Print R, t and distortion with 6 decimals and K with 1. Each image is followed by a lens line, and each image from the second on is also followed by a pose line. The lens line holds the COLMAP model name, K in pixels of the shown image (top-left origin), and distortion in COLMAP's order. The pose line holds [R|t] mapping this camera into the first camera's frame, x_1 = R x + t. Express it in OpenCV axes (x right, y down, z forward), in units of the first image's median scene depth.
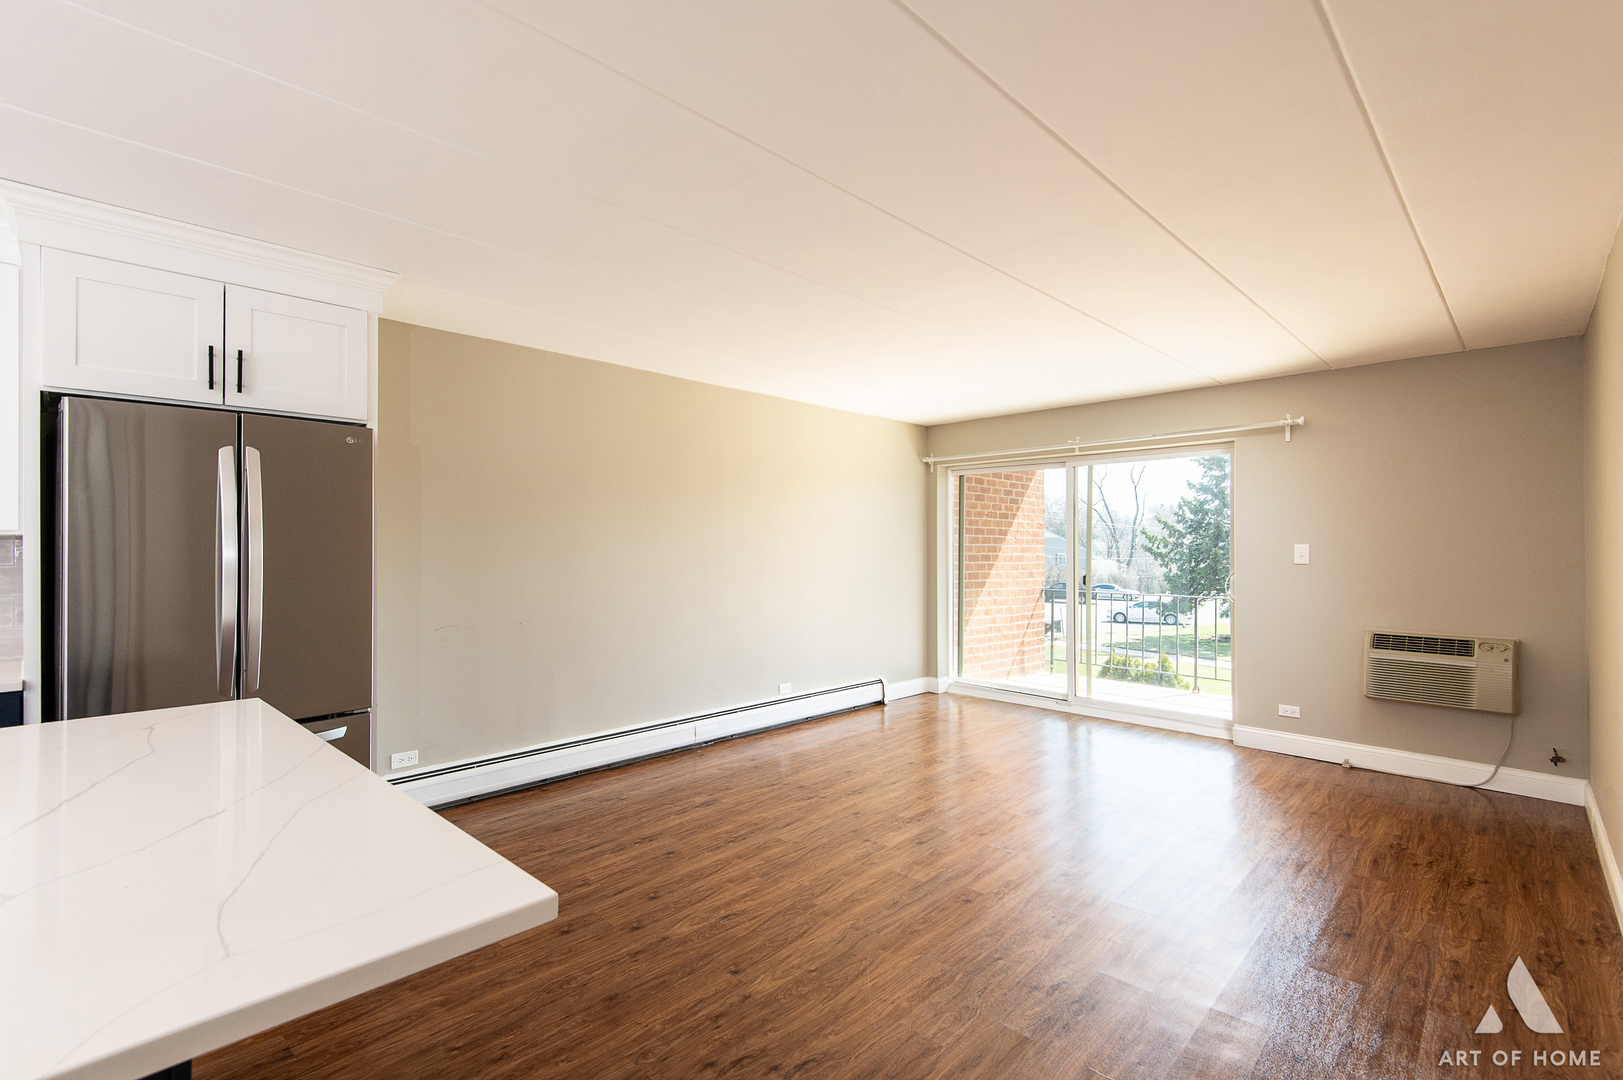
lens RADIAL K [[743.5, 0, 815.9], [0, 743.5, 546.8], [0, 0, 1]] dist [0.030343, -0.002840]
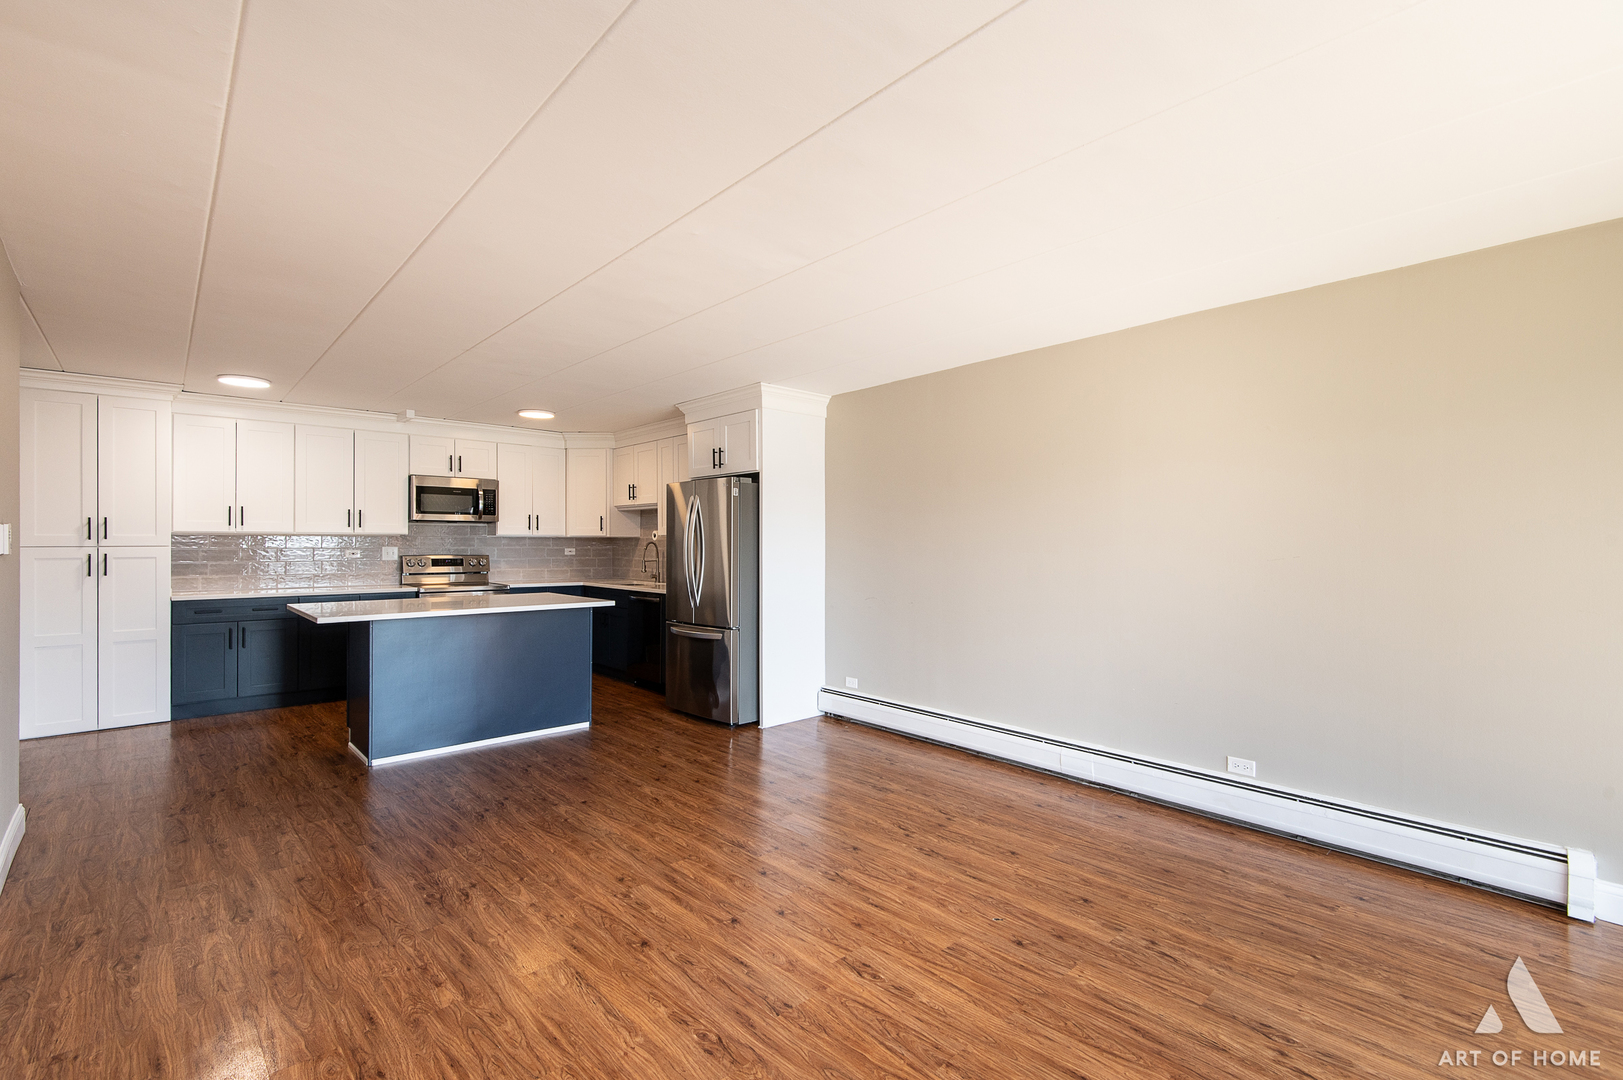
lens RADIAL K [[743.5, 0, 807.6], [0, 743.5, 550.7], [0, 0, 1]] dist [0.030343, -0.002840]
pose [[-0.086490, 0.010295, -0.996200, 0.561954], [-0.000132, 0.999946, 0.010345, 0.002244], [0.996253, 0.001026, -0.086484, 0.625136]]
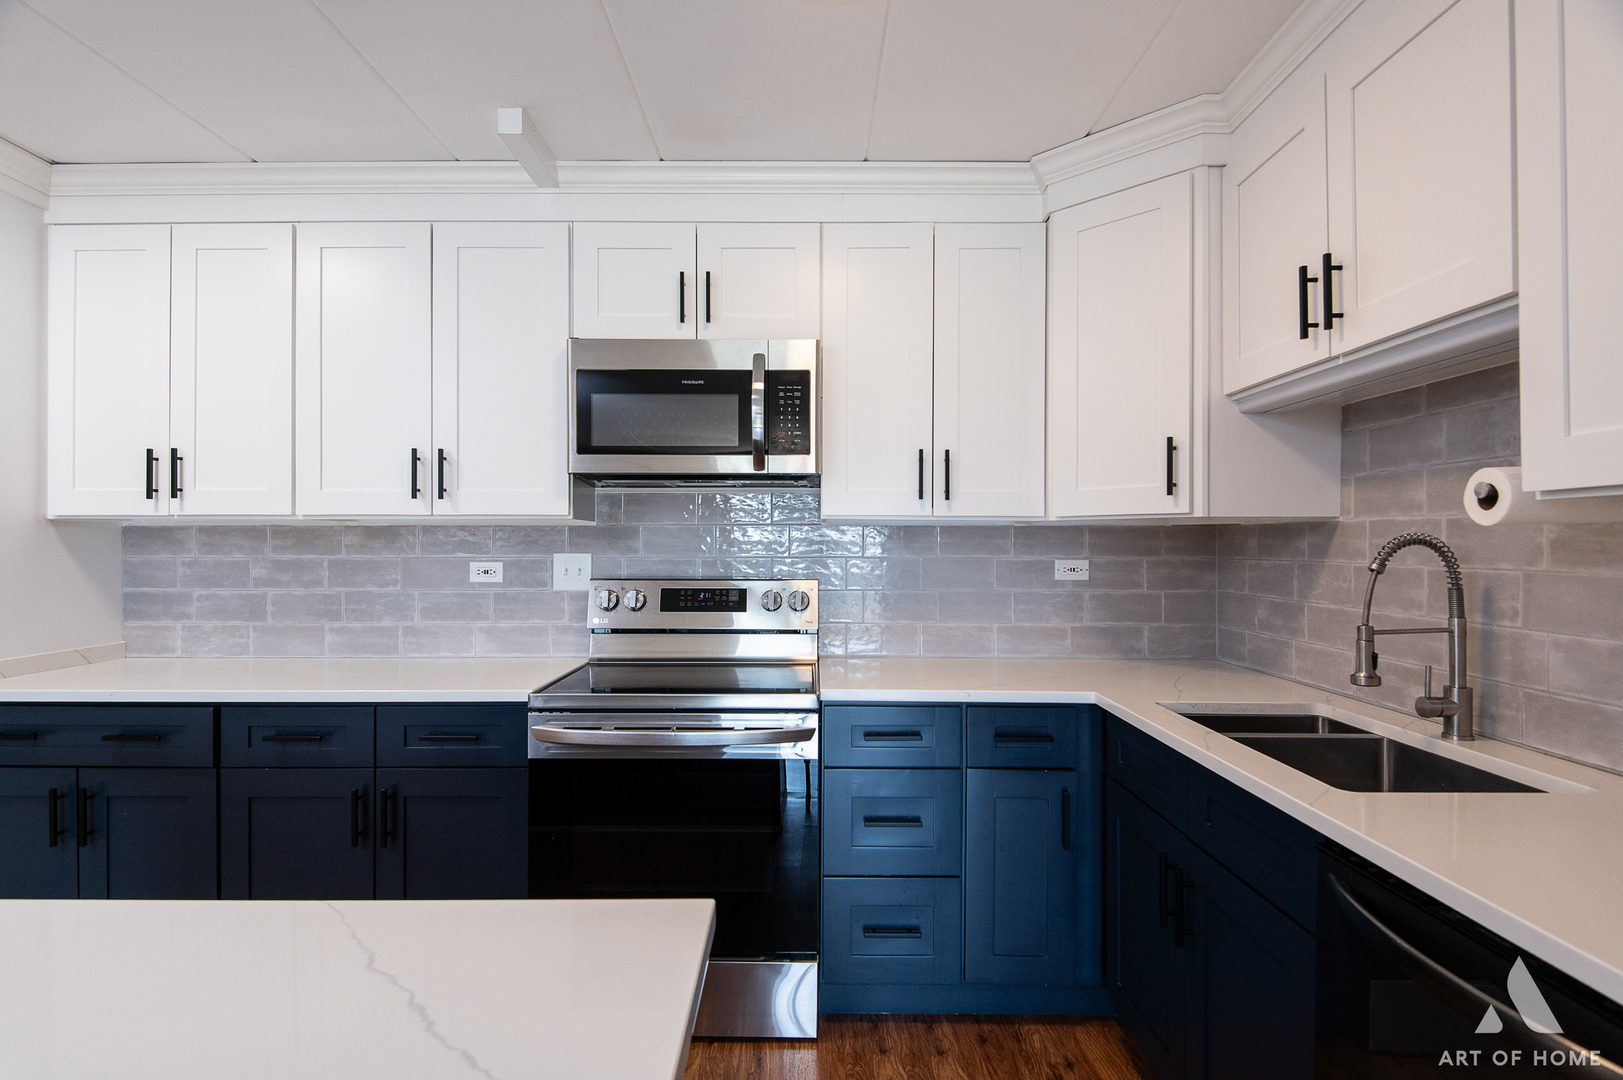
lens RADIAL K [[835.3, 0, 802.8], [0, 835.3, 542.5], [0, 0, 1]] dist [0.016965, -0.000508]
pose [[-0.724601, -0.000959, -0.689168, -0.276431], [0.001194, 0.999996, -0.002647, 0.003000], [0.689167, -0.002740, -0.724597, 0.329449]]
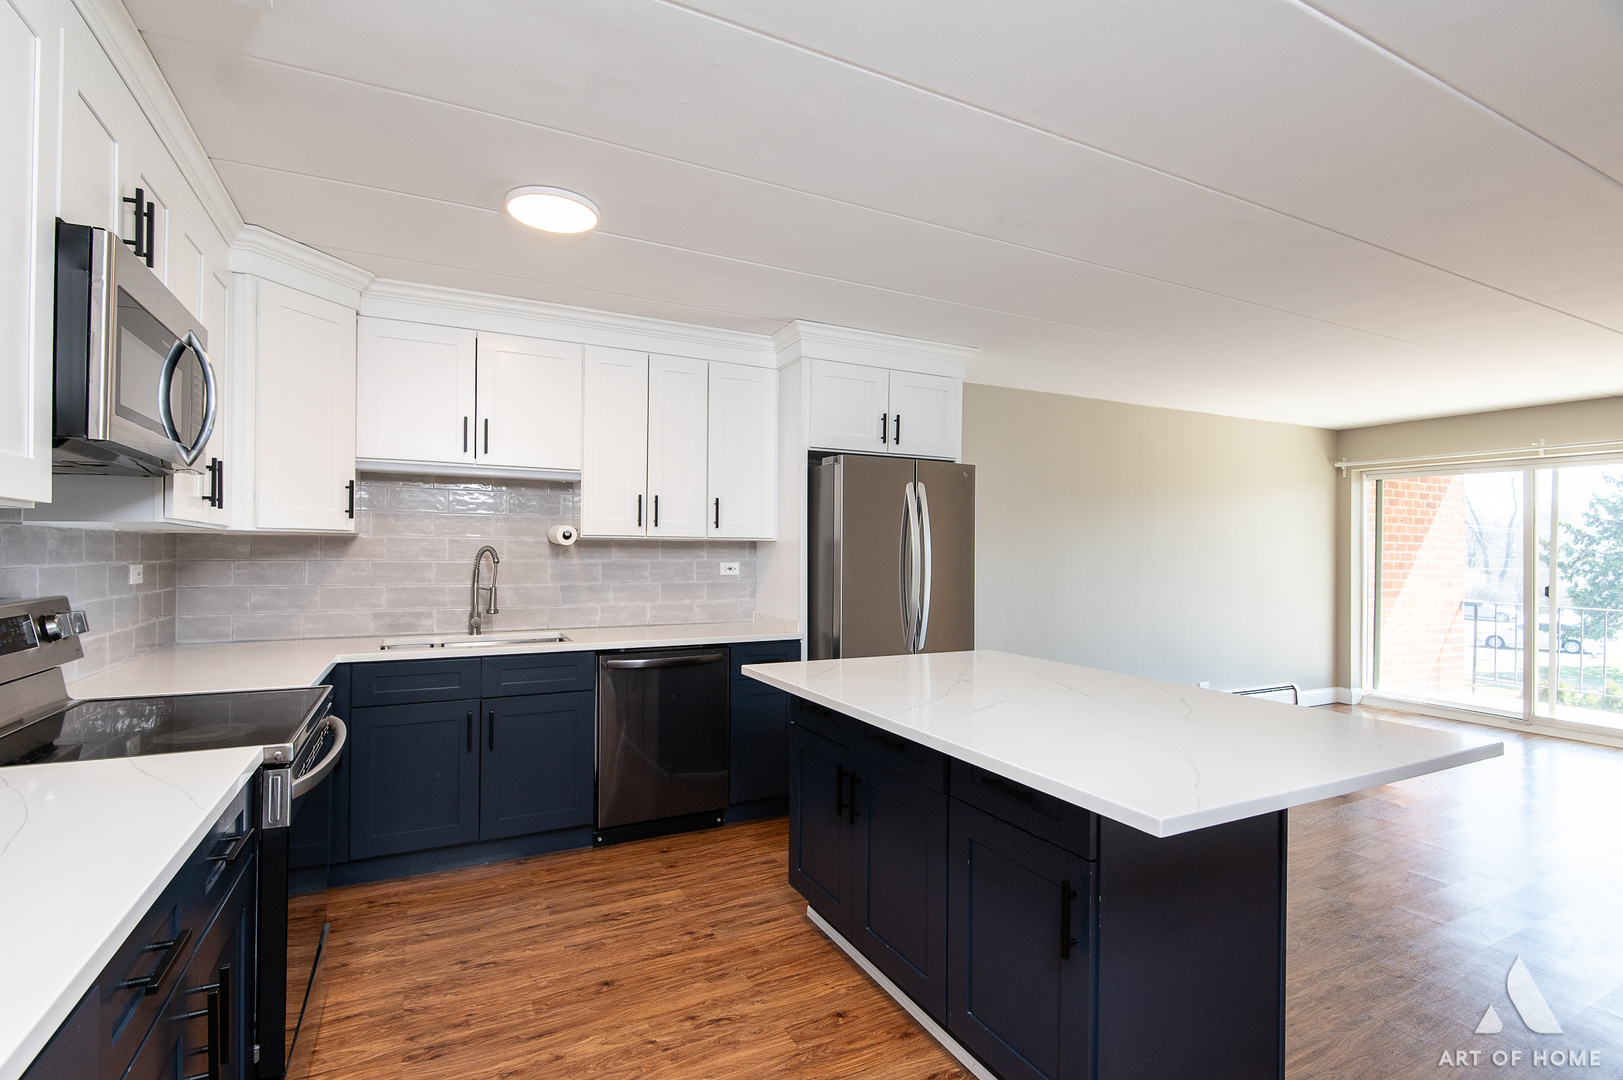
lens RADIAL K [[763.4, 0, 816.2], [0, 763.4, 539.6], [0, 0, 1]] dist [-0.002071, -0.006734]
pose [[0.945161, 0.003957, -0.326581, -0.189392], [-0.008373, 0.999892, -0.012116, -0.000589], [0.326498, 0.014186, 0.945092, -0.187492]]
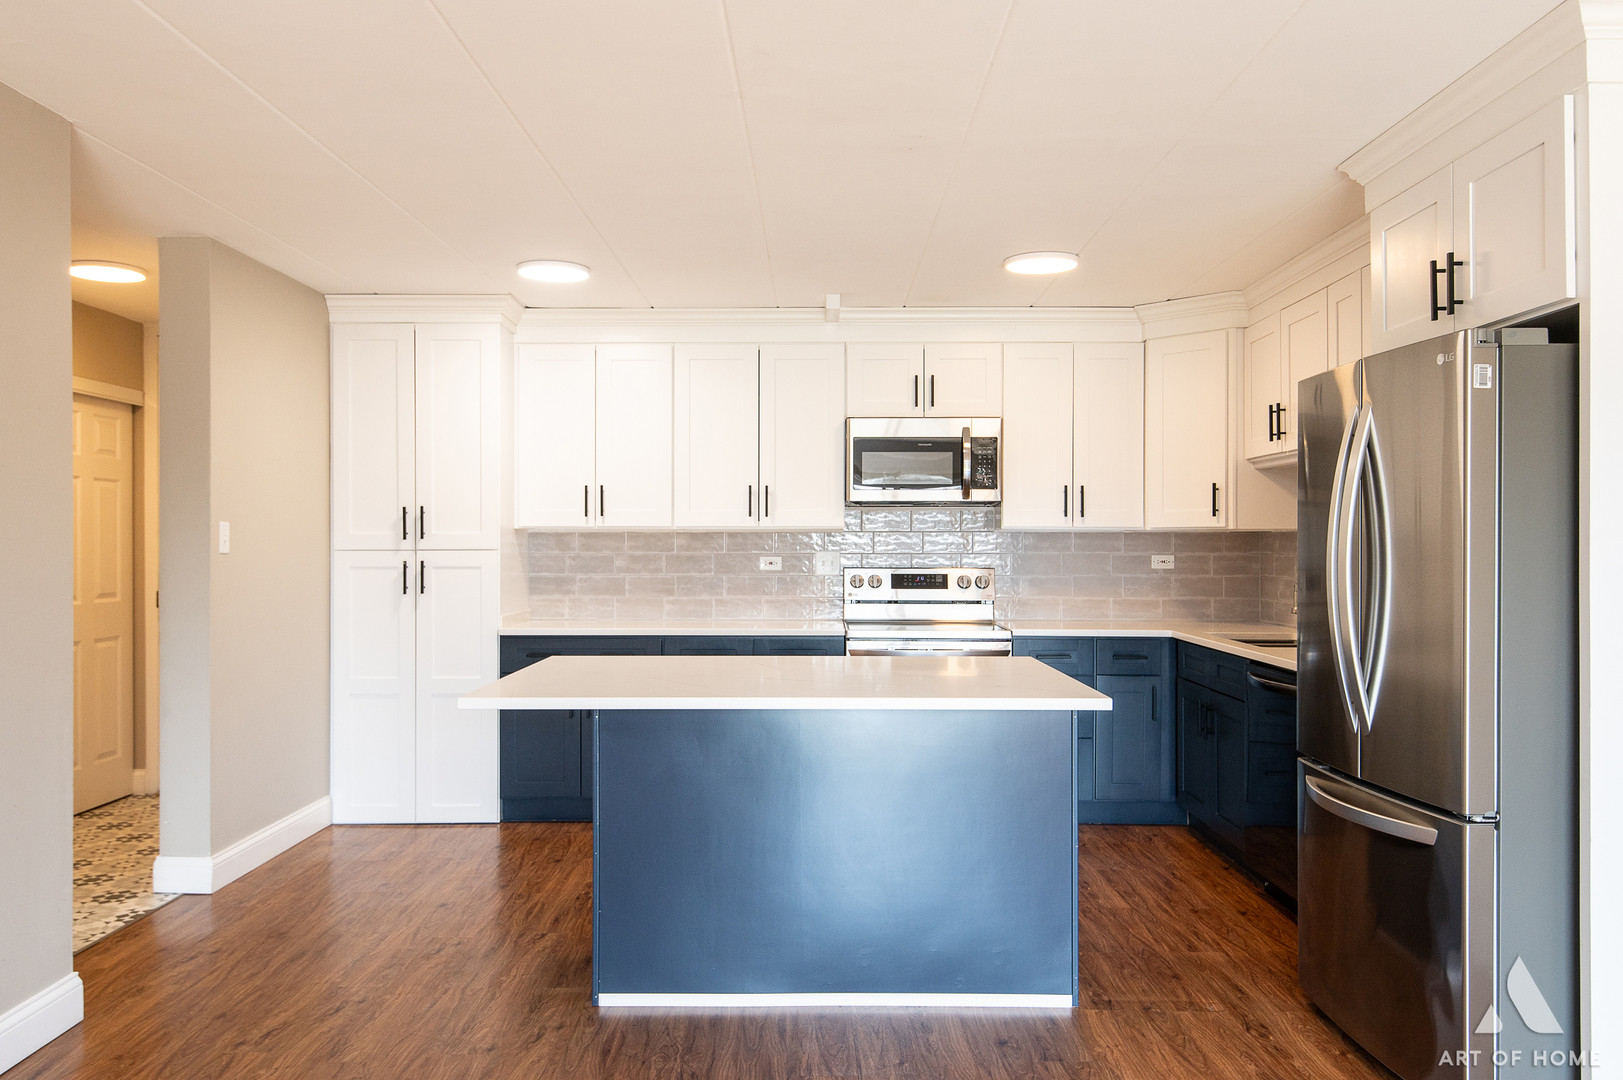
lens RADIAL K [[1189.6, 0, 799.3], [0, 1189.6, 542.5], [0, 0, 1]] dist [0.004966, -0.003051]
pose [[-0.735014, -0.000825, -0.678052, 0.182124], [0.001147, 0.999996, -0.002461, 0.003224], [0.678051, -0.002587, -0.735010, 0.614520]]
